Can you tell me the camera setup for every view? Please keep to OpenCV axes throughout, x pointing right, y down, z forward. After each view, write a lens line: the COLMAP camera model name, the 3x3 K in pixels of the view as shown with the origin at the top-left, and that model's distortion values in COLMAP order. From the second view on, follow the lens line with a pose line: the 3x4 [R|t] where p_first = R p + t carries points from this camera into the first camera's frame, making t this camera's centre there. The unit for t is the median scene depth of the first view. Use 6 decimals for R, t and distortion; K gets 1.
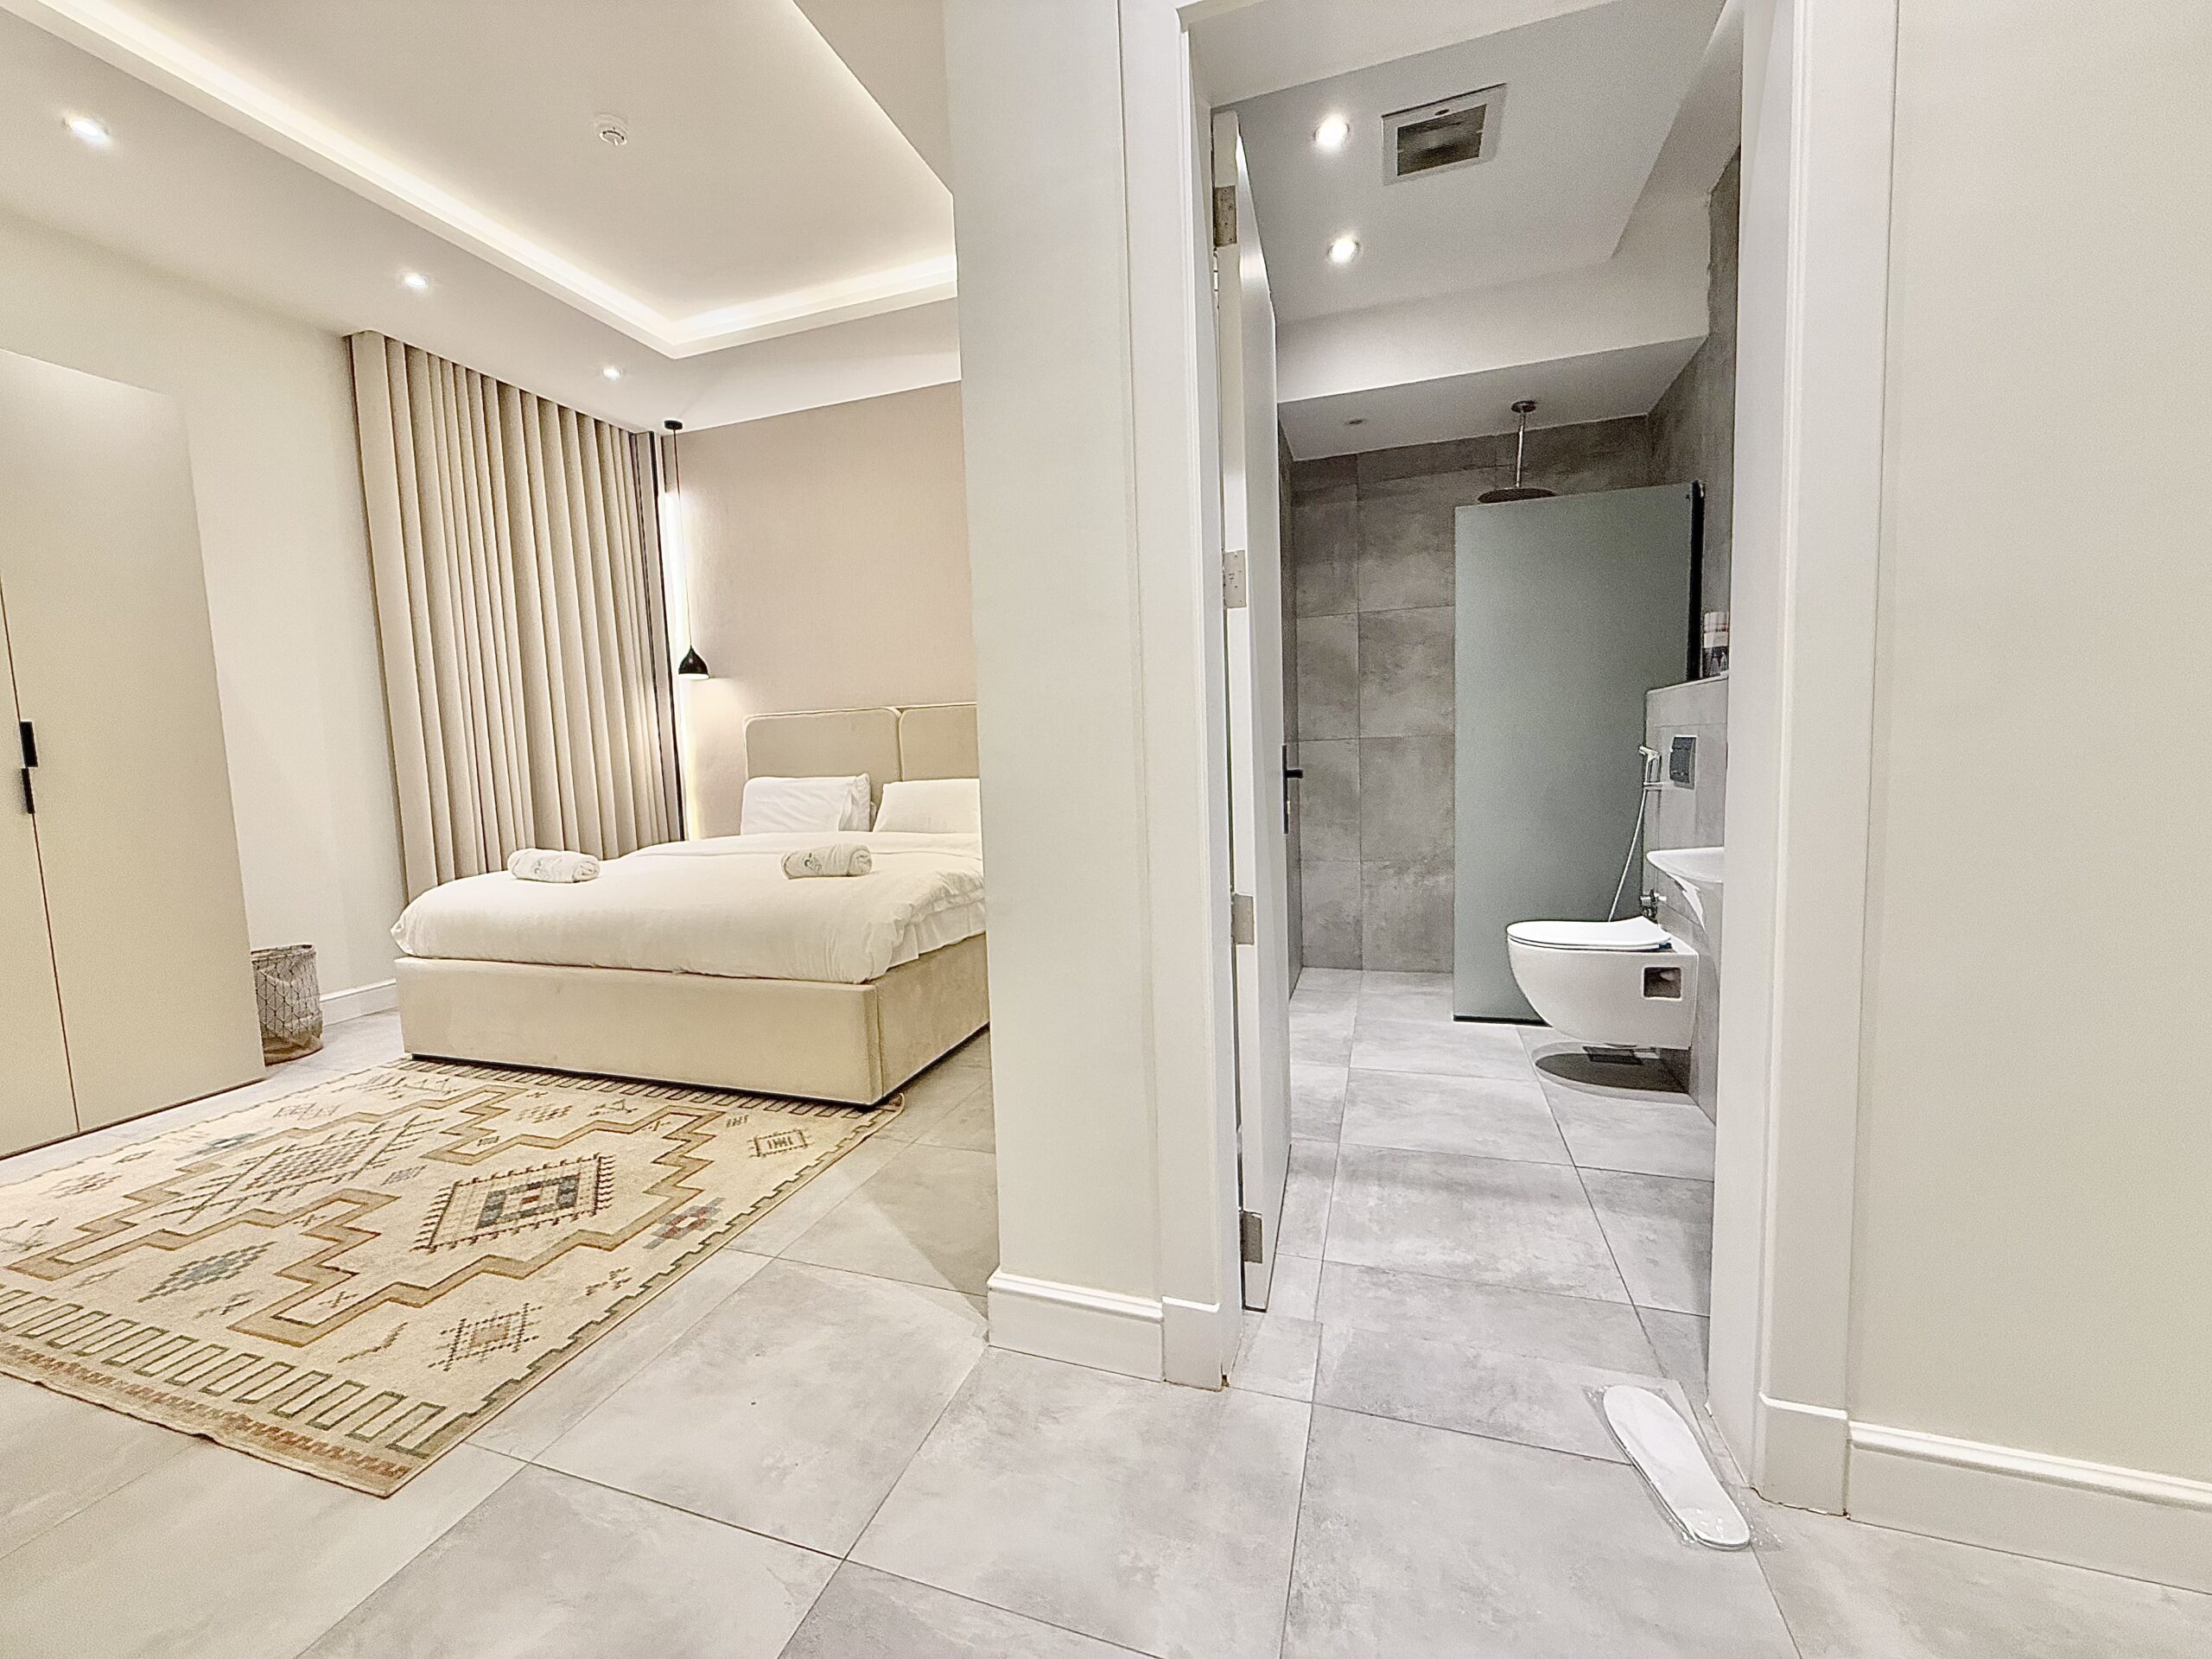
lens RADIAL K [[882.8, 0, 1106.0], [0, 882.8, 829.5], [0, 0, 1]] dist [0.001227, 0.000153]
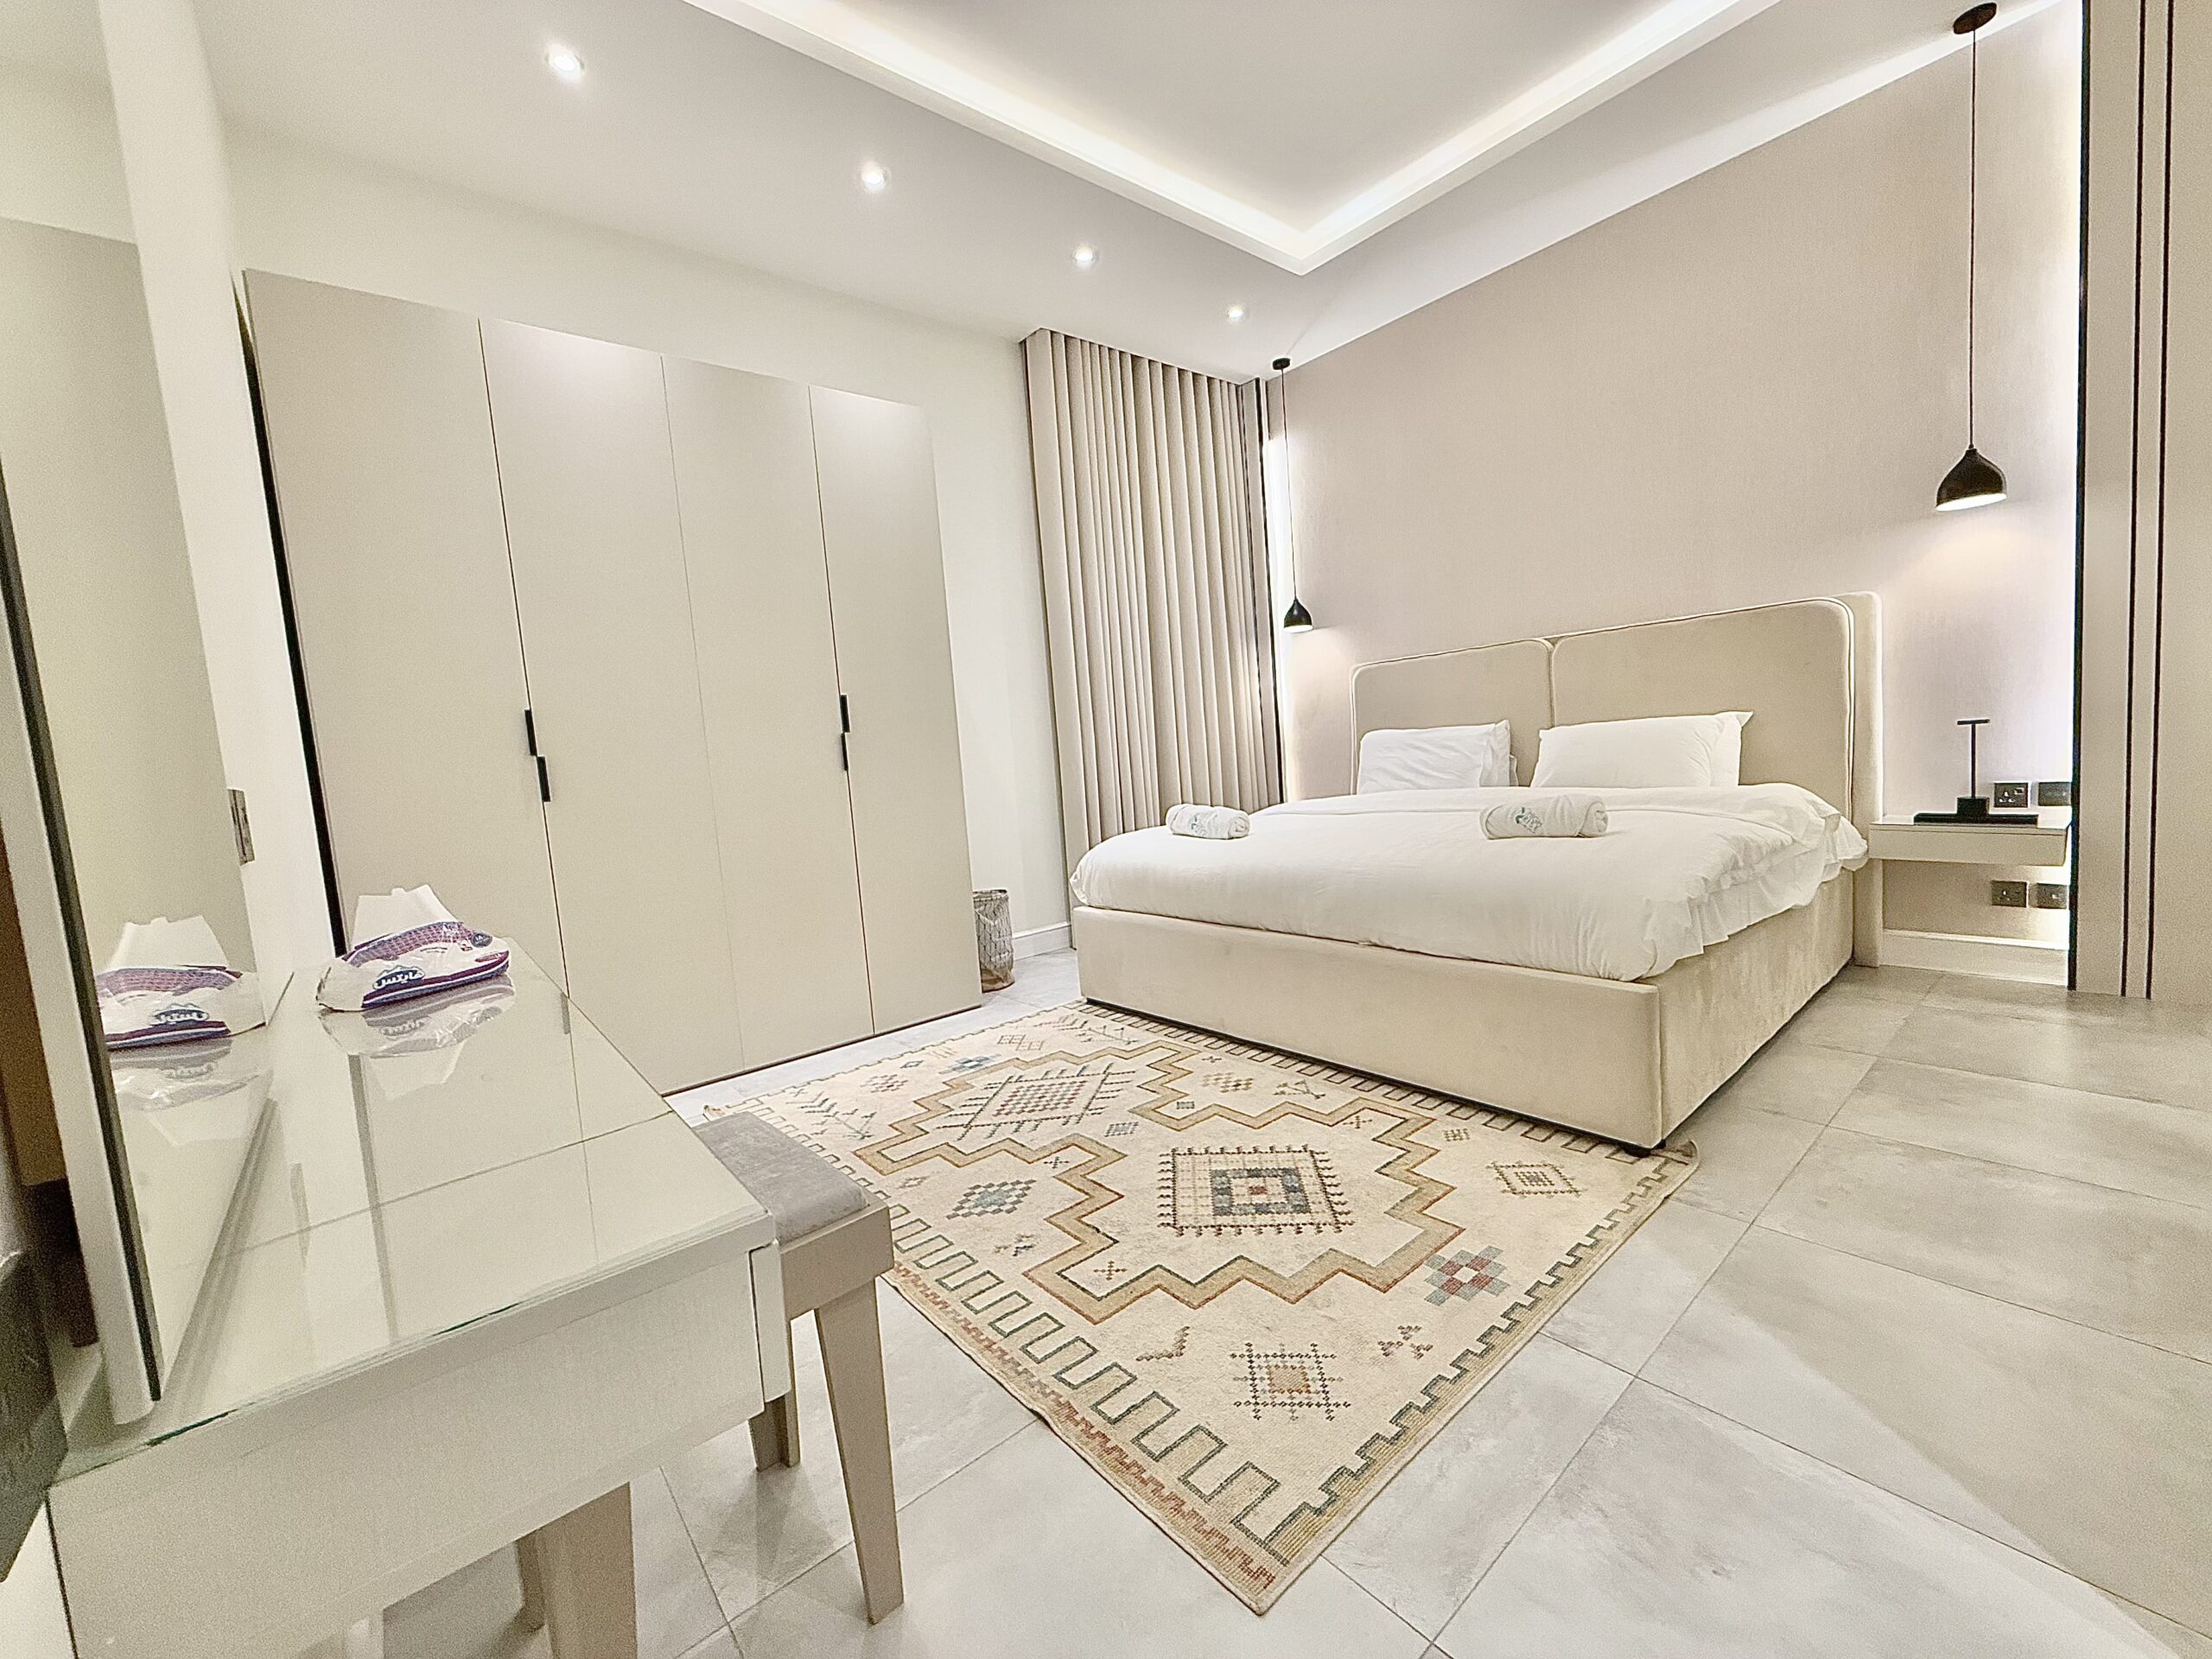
lens RADIAL K [[882.8, 0, 1106.0], [0, 882.8, 829.5], [0, 0, 1]] dist [0.001227, 0.000153]
pose [[0.851957, 0.016170, -0.523362, -0.265472], [-0.000079, 0.999527, 0.030753, 0.024978], [0.523612, -0.026159, 0.851555, 0.145556]]
